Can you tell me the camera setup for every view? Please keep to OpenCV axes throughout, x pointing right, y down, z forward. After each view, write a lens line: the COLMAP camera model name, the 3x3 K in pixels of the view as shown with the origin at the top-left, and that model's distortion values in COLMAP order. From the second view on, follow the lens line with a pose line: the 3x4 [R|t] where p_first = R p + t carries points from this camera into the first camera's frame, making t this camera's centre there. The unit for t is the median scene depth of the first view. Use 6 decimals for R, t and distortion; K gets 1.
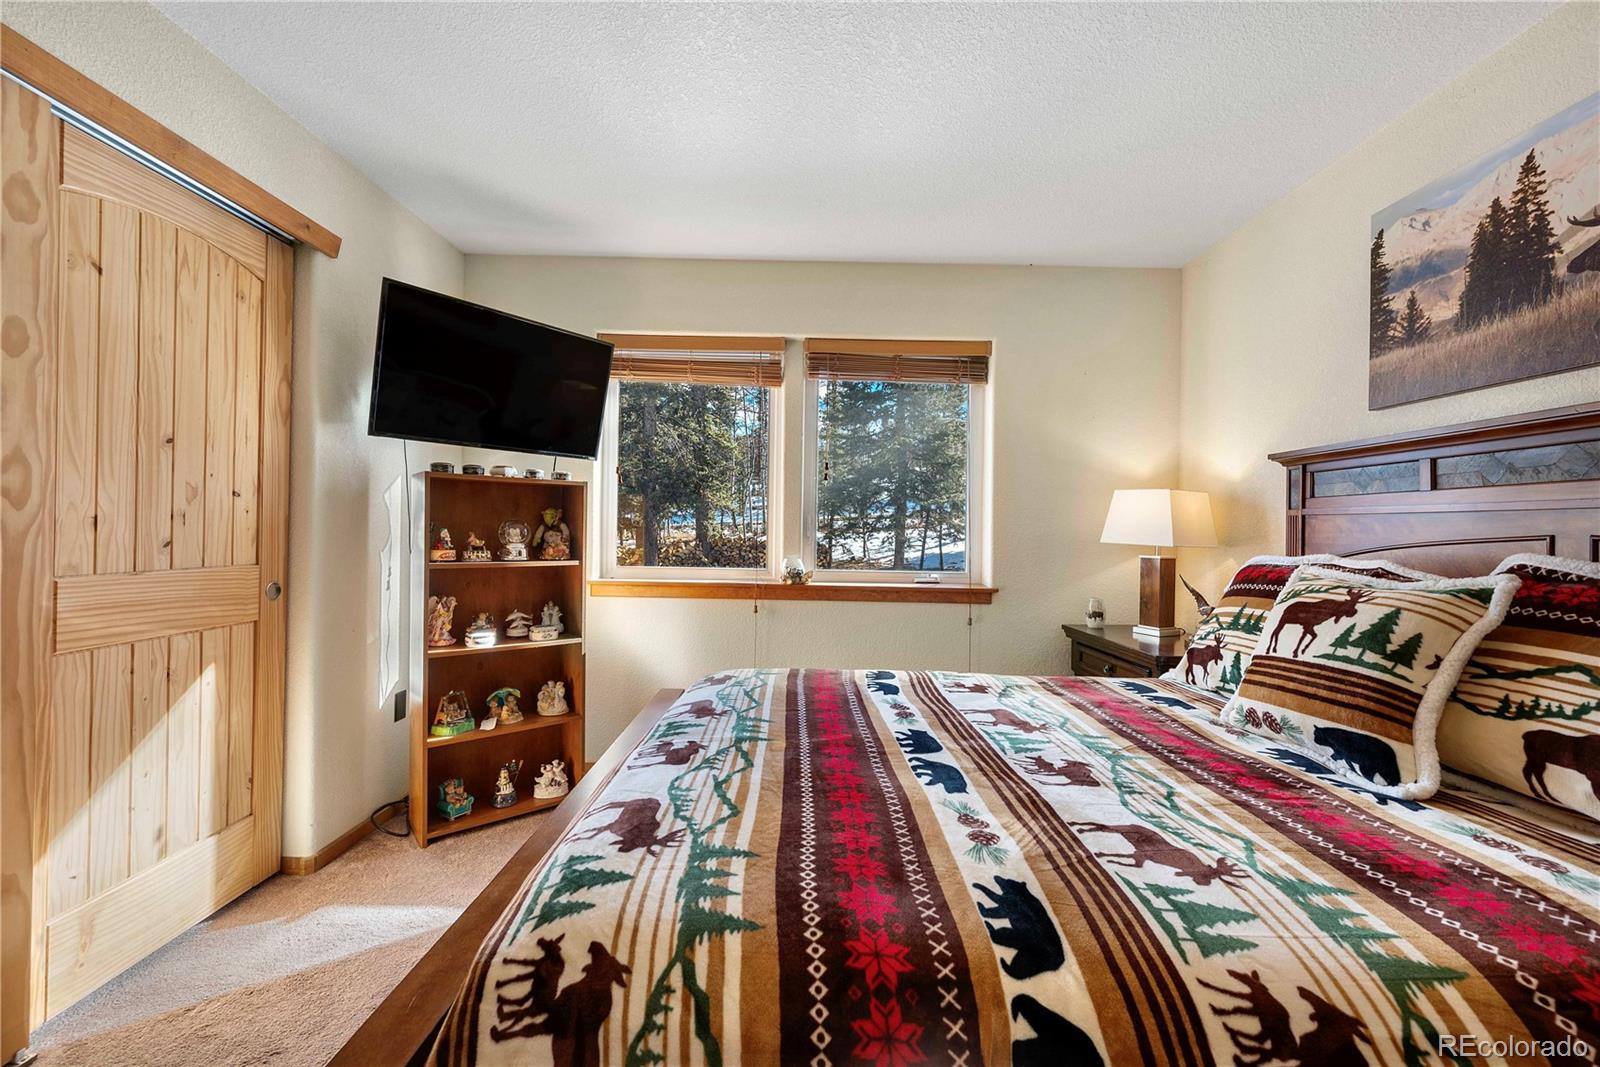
lens RADIAL K [[642.1, 0, 804.7], [0, 642.1, 533.7], [0, 0, 1]] dist [0.000096, -0.000501]
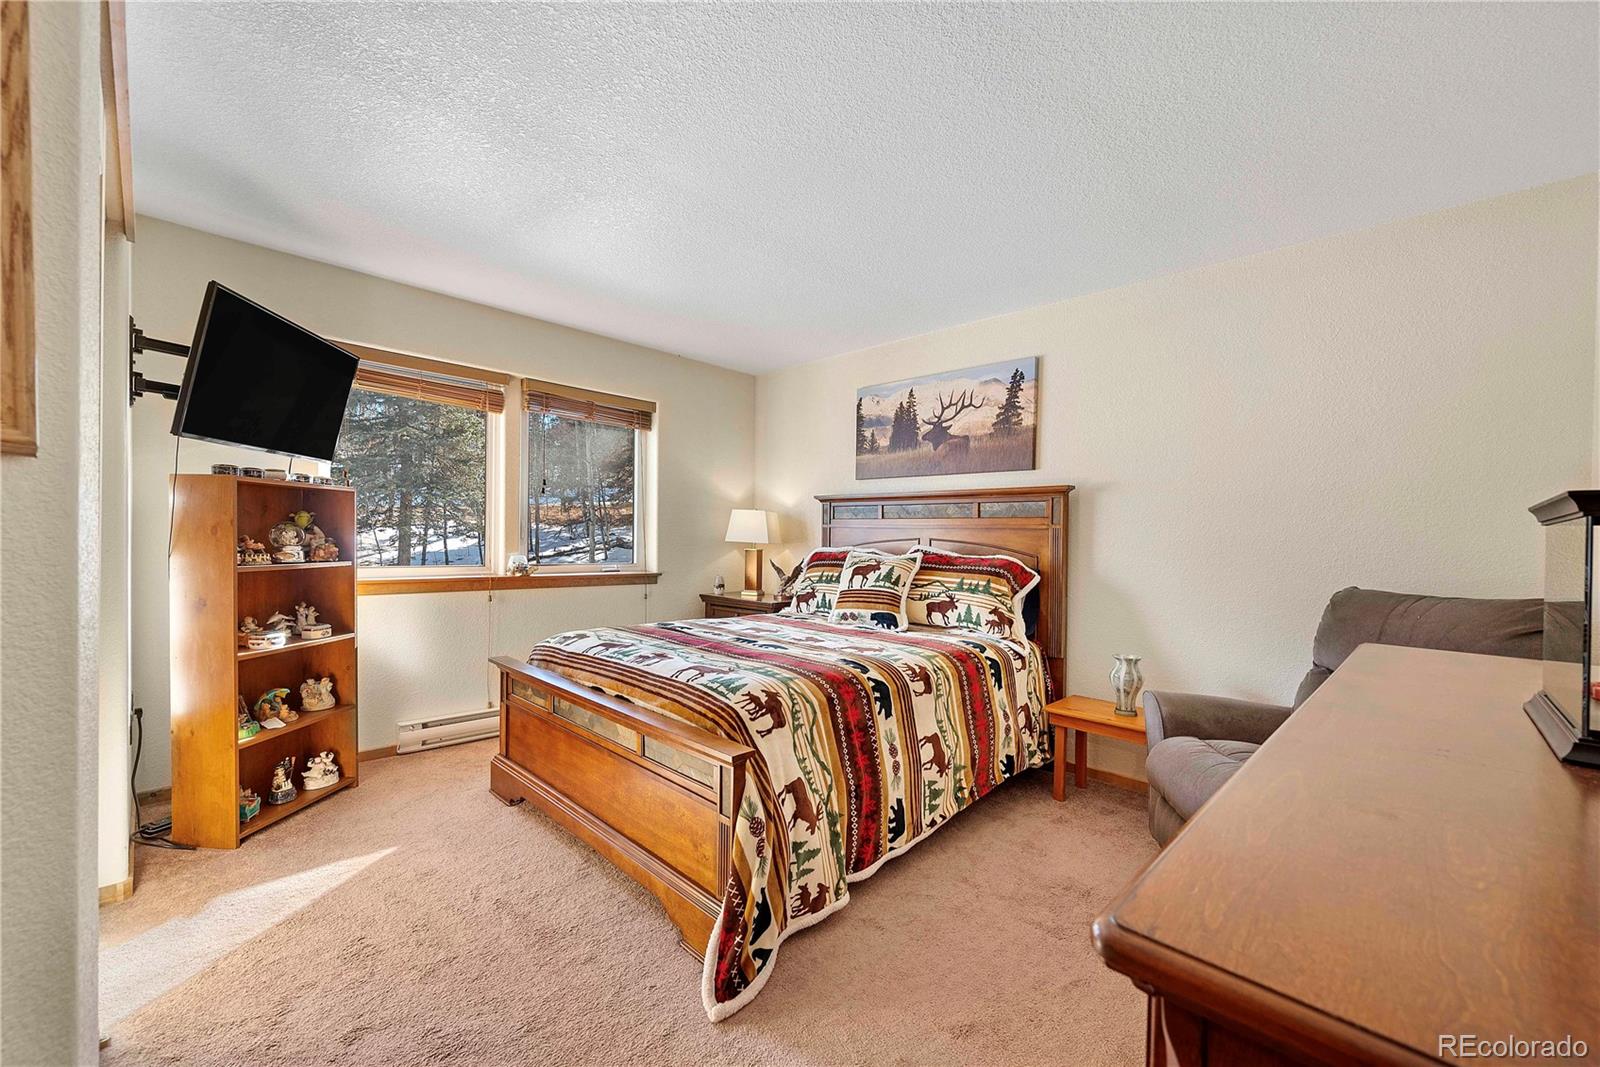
lens RADIAL K [[642.1, 0, 791.5], [0, 642.1, 538.7], [0, 0, 1]] dist [0.000096, -0.000501]
pose [[0.708441, -0.003967, 0.705759, -0.811758], [-0.005523, 0.999922, 0.011165, -0.016621], [-0.705748, -0.011807, 0.708364, -0.385416]]
